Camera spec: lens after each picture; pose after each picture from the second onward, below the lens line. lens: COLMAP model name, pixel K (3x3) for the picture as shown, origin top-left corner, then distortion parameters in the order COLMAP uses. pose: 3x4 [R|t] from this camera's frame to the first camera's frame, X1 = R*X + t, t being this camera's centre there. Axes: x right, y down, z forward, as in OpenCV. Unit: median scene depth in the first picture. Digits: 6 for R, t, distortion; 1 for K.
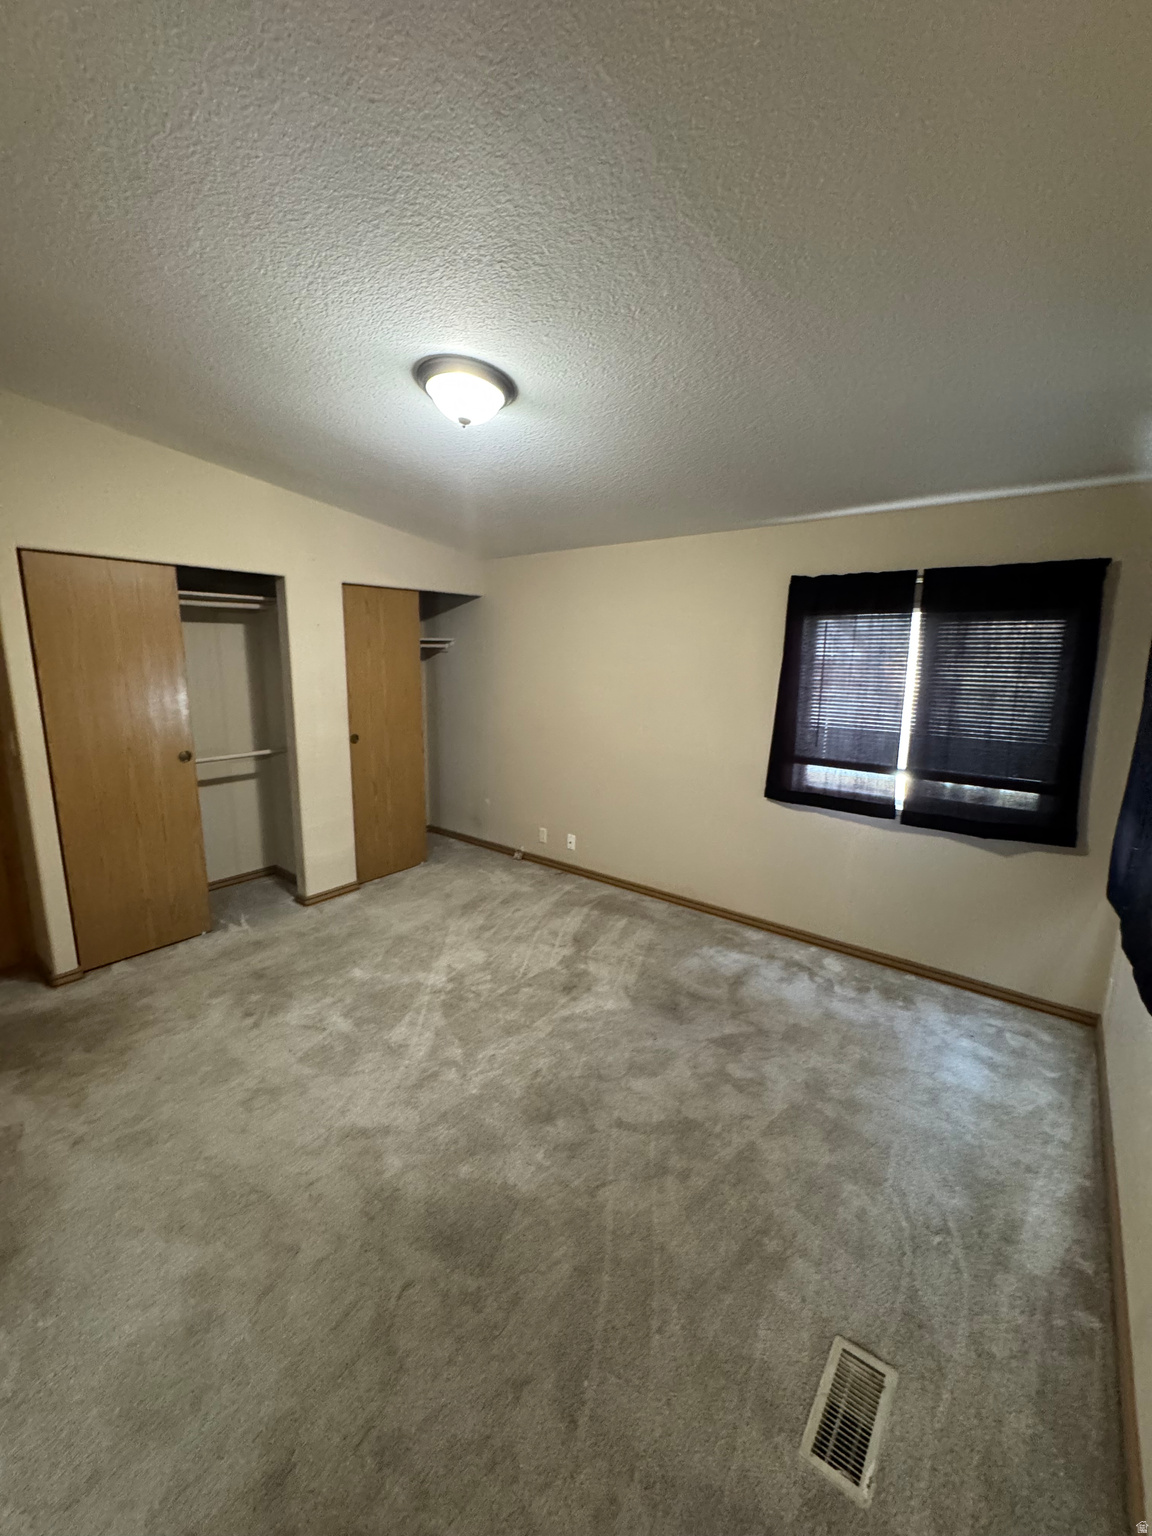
lens RADIAL K [[624.6, 0, 576.0], [0, 624.6, 768.0], [0, 0, 1]] dist [0.000679, 0.000113]
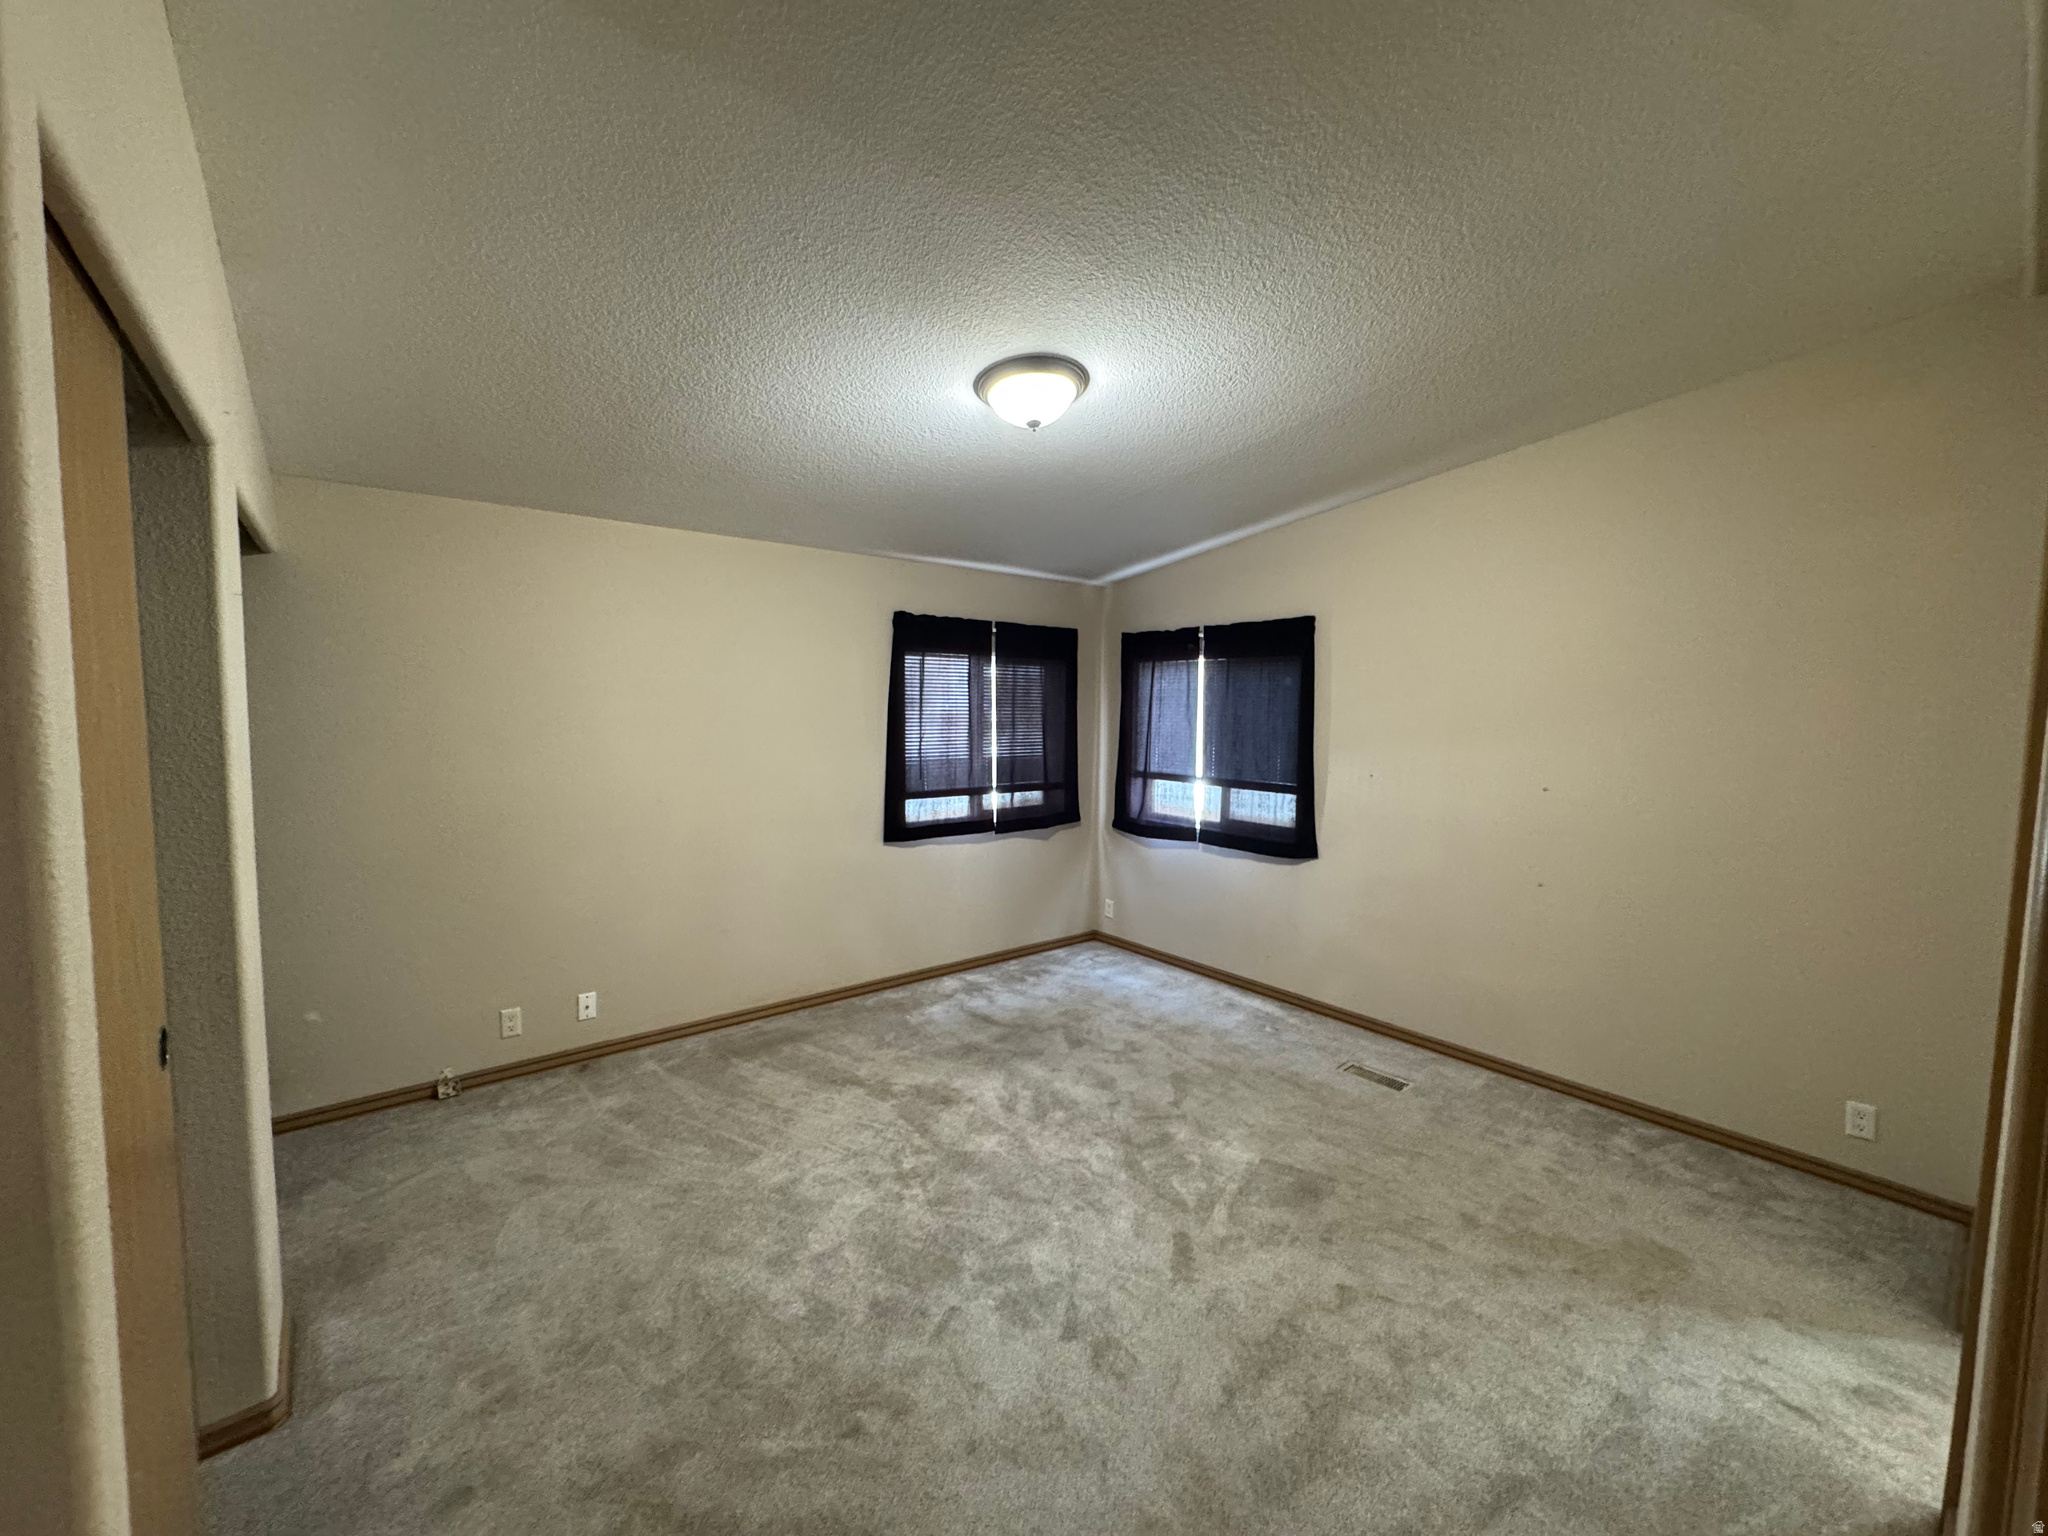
lens RADIAL K [[811.8, 0, 1050.4], [0, 811.8, 770.8], [0, 0, 1]] dist [0.000561, 0.000135]
pose [[0.187520, -0.086995, 0.978401, -0.951053], [0.170407, 0.983848, 0.054819, -0.094162], [-0.967366, 0.156446, 0.199315, 0.592983]]
